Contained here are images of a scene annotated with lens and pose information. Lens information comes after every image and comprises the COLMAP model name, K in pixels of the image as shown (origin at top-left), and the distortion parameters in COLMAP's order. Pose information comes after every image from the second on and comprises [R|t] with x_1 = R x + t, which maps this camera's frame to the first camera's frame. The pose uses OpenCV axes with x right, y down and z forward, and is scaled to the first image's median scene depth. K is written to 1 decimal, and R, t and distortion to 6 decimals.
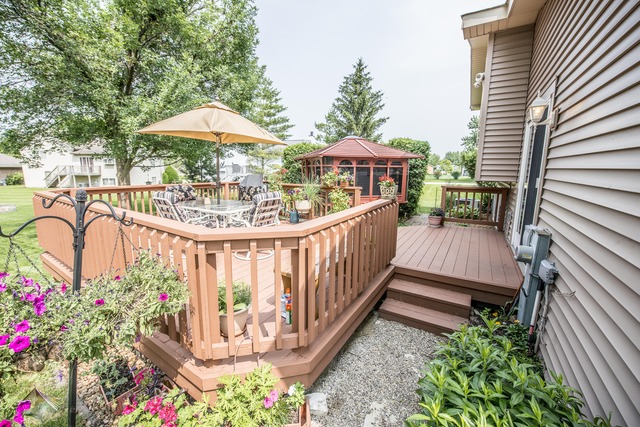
lens RADIAL K [[260.5, 0, 315.7], [0, 260.5, 209.9], [0, 0, 1]] dist [-0.021852, -0.000250]
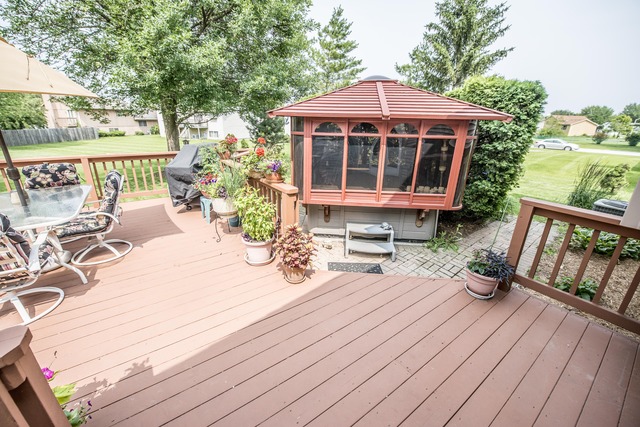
lens RADIAL K [[260.5, 0, 315.7], [0, 260.5, 209.9], [0, 0, 1]] dist [-0.021852, -0.000250]
pose [[0.921784, 0.133298, -0.364070, 0.118776], [-0.070620, 0.981056, 0.180394, -0.042355], [0.381219, -0.140573, 0.913735, 0.182892]]
